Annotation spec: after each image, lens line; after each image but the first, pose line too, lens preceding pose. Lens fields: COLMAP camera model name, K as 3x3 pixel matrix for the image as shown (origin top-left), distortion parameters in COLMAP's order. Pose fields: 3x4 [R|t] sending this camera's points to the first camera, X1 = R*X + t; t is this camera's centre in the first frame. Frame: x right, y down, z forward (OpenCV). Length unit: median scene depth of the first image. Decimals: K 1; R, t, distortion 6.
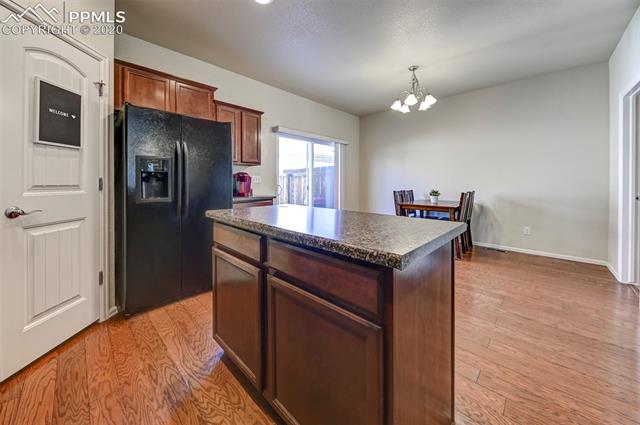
lens RADIAL K [[231.5, 0, 315.7], [0, 231.5, 184.0], [0, 0, 1]] dist [0.001057, -0.000126]
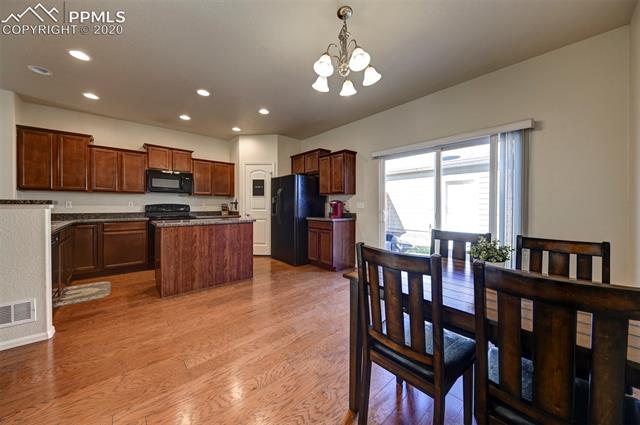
lens RADIAL K [[231.5, 0, 318.5], [0, 231.5, 207.5], [0, 0, 1]] dist [0.001057, -0.000126]
pose [[-0.080149, 0.008831, -0.996744, 2.048838], [-0.008610, 0.999917, 0.009551, -0.040642], [0.996746, 0.009347, -0.080066, 1.997313]]
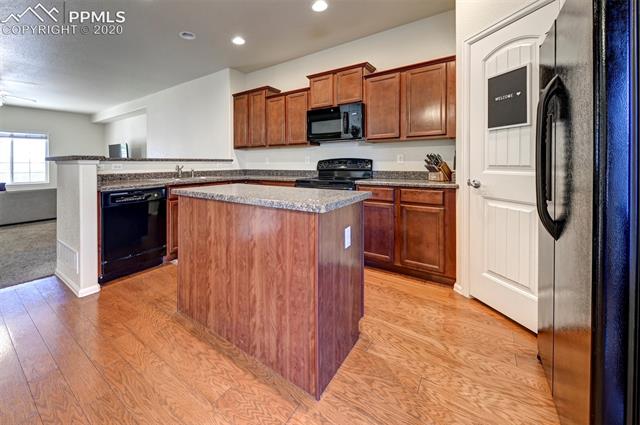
lens RADIAL K [[256.5, 0, 281.2], [0, 256.5, 165.1], [0, 0, 1]] dist [-0.000720, -0.000099]
pose [[-0.993822, 0.006842, -0.110778, 0.039414], [0.005469, 0.999904, 0.012697, -0.014968], [0.110855, 0.012012, -0.993764, 1.899633]]
